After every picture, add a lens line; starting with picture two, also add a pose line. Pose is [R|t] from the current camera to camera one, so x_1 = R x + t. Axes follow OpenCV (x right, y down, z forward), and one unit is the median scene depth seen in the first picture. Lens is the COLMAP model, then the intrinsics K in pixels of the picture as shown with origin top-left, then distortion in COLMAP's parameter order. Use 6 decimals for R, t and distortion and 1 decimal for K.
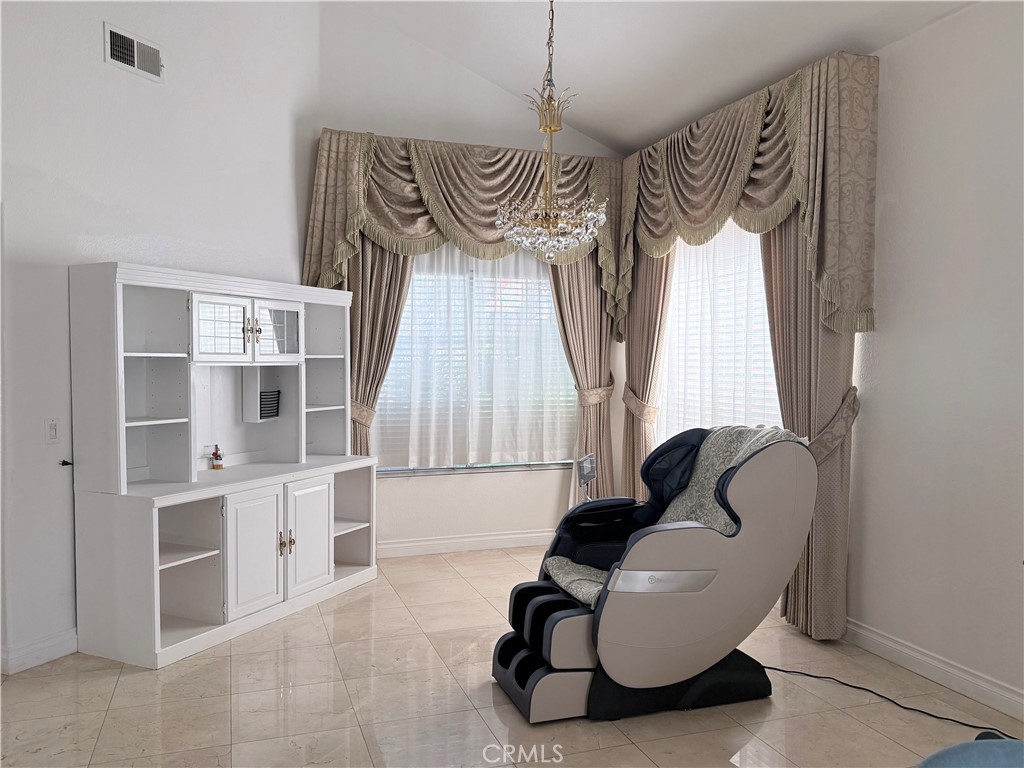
lens RADIAL K [[801.1, 0, 512.0], [0, 801.1, 384.0], [0, 0, 1]] dist [0.224538, -0.390911]
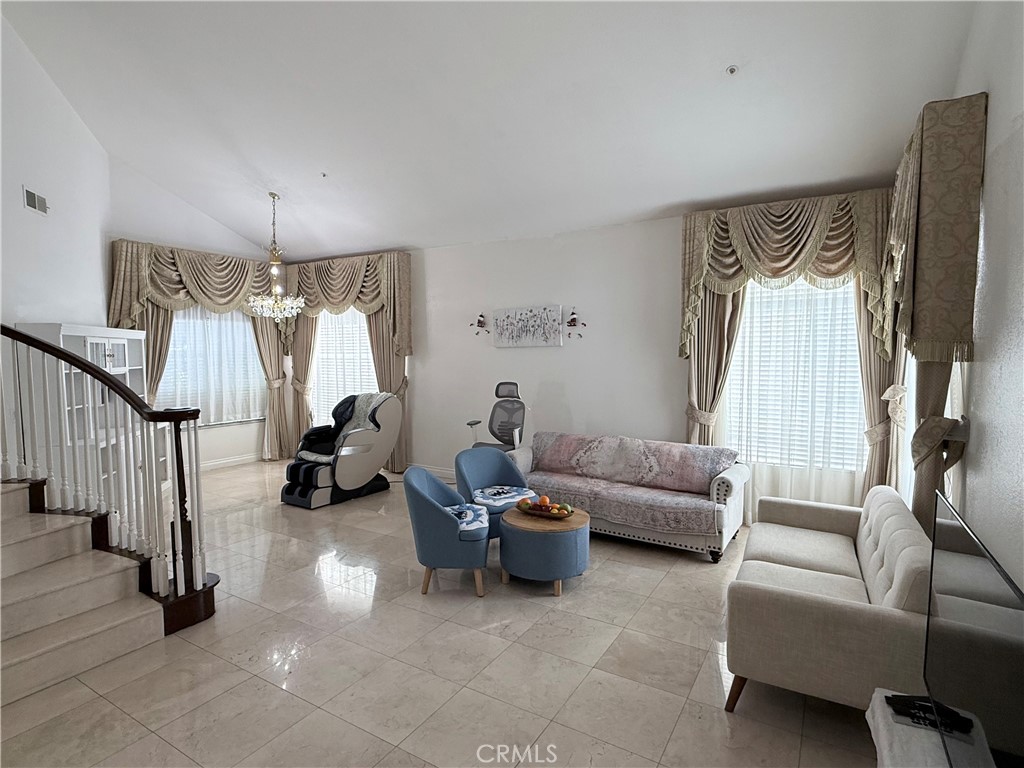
lens RADIAL K [[534.2, 0, 512.0], [0, 534.2, 384.0], [0, 0, 1]] dist [-0.000014, 0.000026]
pose [[0.768258, -0.042454, 0.638731, -0.330348], [0.025037, 0.999028, 0.036288, -0.019271], [-0.639650, -0.011887, 0.768574, -0.425527]]
